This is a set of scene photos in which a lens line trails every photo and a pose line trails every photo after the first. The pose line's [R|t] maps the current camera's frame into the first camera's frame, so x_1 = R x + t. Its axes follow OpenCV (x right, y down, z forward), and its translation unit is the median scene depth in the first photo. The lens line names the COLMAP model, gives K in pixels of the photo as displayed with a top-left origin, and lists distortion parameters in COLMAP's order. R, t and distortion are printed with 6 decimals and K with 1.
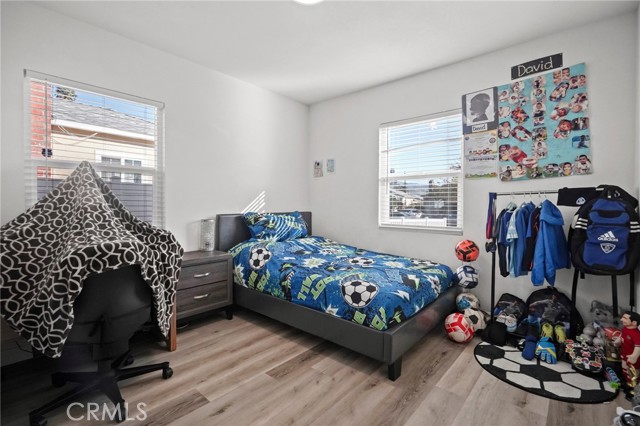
lens RADIAL K [[292.0, 0, 325.8], [0, 292.0, 208.4], [0, 0, 1]] dist [-0.005924, -0.000063]
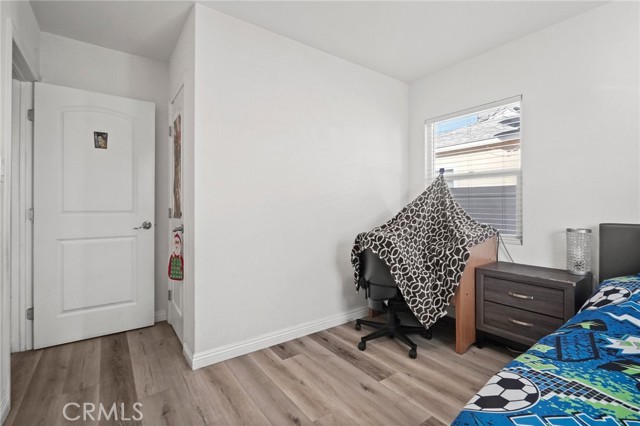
lens RADIAL K [[292.0, 0, 320.6], [0, 292.0, 206.0], [0, 0, 1]] dist [-0.005924, -0.000063]
pose [[-0.218298, -0.002050, -0.975880, 0.473203], [-0.013778, 0.999905, 0.000981, -0.011631], [0.975785, 0.013660, -0.218306, 0.630517]]
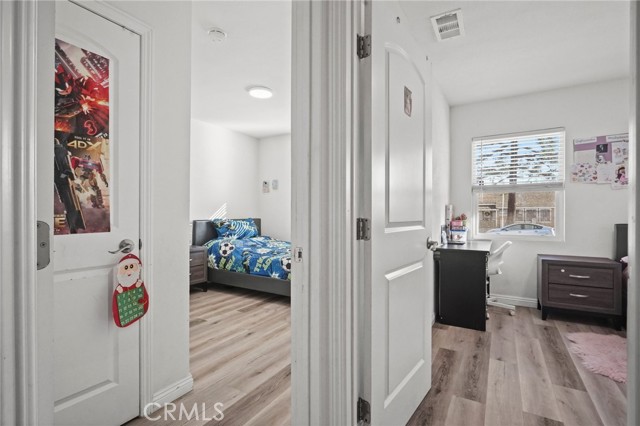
lens RADIAL K [[292.0, 0, 316.5], [0, 292.0, 214.8], [0, 0, 1]] dist [-0.005924, -0.000063]
pose [[0.988634, -0.002589, 0.150317, 0.003330], [0.003349, 0.999983, -0.004800, 0.003427], [-0.150302, 0.005249, 0.988626, -0.575705]]
